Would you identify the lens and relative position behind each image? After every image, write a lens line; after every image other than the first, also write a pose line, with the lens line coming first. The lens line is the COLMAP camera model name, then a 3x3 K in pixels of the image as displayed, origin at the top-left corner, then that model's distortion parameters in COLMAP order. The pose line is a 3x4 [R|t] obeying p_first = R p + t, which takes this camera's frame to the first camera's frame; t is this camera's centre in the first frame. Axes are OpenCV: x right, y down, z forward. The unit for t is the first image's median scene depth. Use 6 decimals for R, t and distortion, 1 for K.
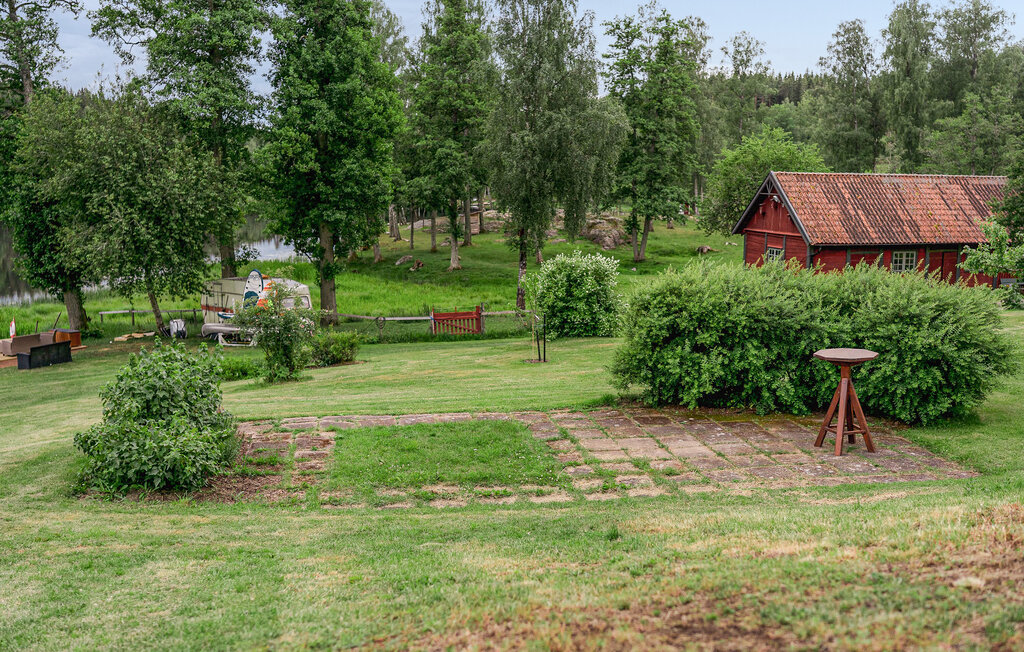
lens RADIAL K [[931.2, 0, 512.0], [0, 931.2, 326.0], [0, 0, 1]] dist [-0.001707, -0.010910]
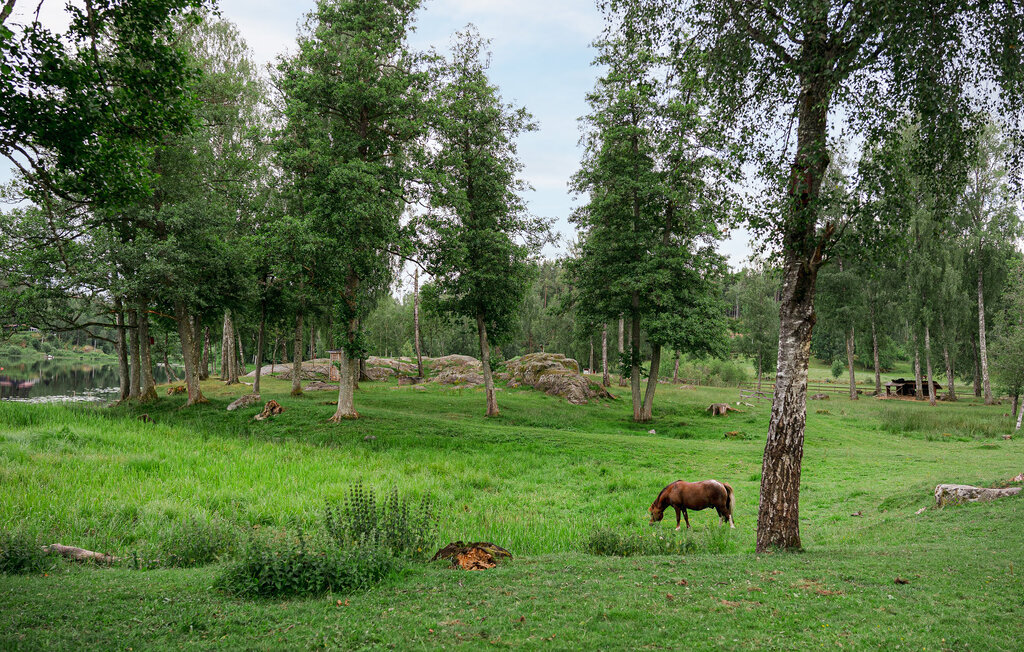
lens RADIAL K [[947.3, 0, 512.0], [0, 947.3, 326.0], [0, 0, 1]] dist [0.003706, -0.010178]
pose [[0.985757, 0.047151, 0.161429, -0.055933], [-0.015116, 0.980848, -0.194187, -0.010443], [-0.167494, 0.188981, 0.967591, 0.453404]]
